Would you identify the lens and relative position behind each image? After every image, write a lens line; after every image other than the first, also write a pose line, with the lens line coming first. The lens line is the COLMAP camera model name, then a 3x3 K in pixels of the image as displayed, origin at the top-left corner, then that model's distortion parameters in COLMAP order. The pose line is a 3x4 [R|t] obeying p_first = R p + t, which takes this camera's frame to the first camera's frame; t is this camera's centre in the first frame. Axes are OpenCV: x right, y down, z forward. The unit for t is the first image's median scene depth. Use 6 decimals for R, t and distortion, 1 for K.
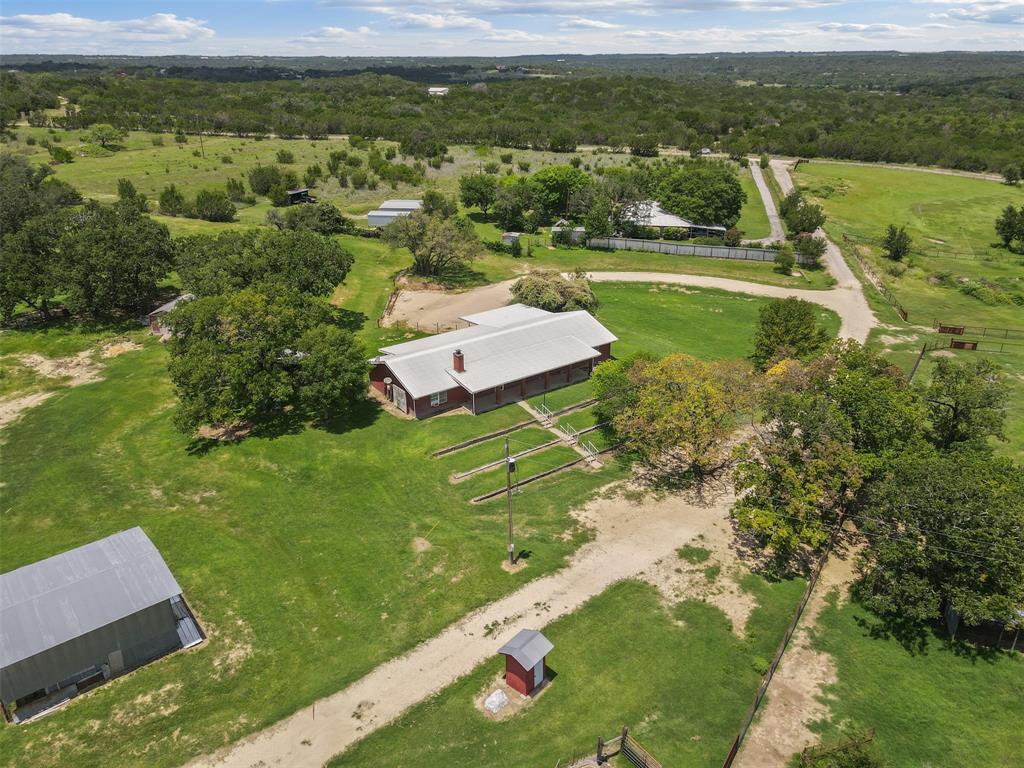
lens RADIAL K [[732.4, 0, 508.6], [0, 732.4, 379.6], [0, 0, 1]] dist [0.026899, -0.010882]
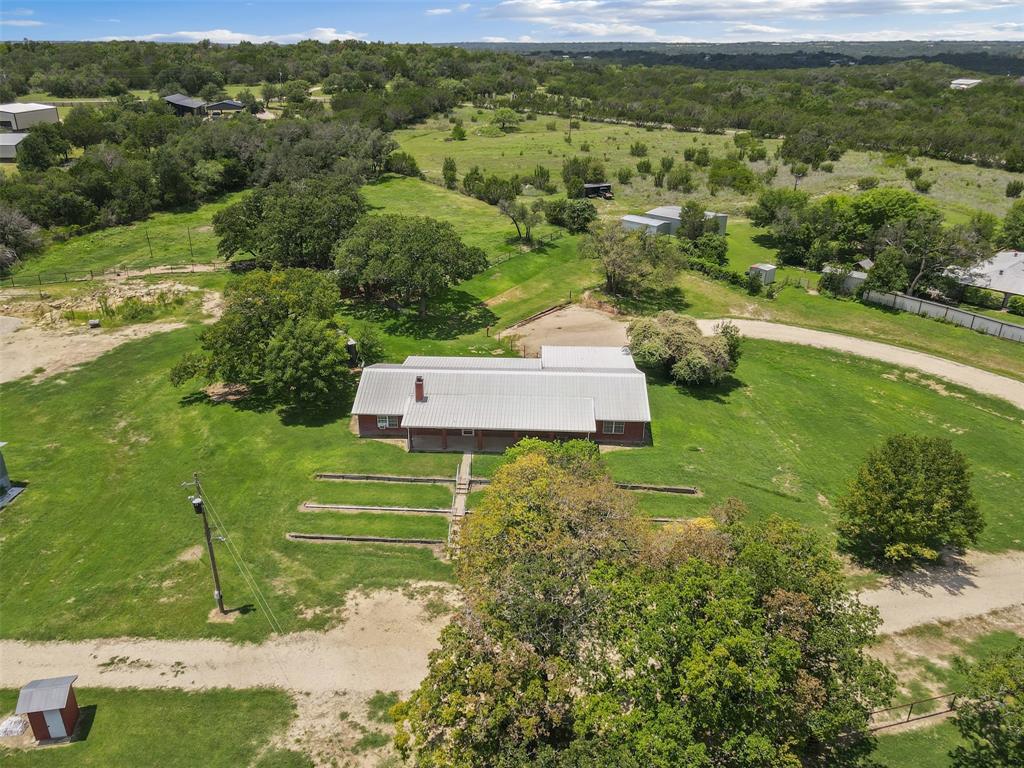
lens RADIAL K [[732.4, 0, 511.6], [0, 732.4, 388.7], [0, 0, 1]] dist [0.026899, -0.010882]
pose [[0.770882, 0.272356, -0.575816, 0.306453], [-0.257340, 0.960086, 0.109595, -0.087508], [0.582681, 0.063695, 0.810201, 0.186882]]
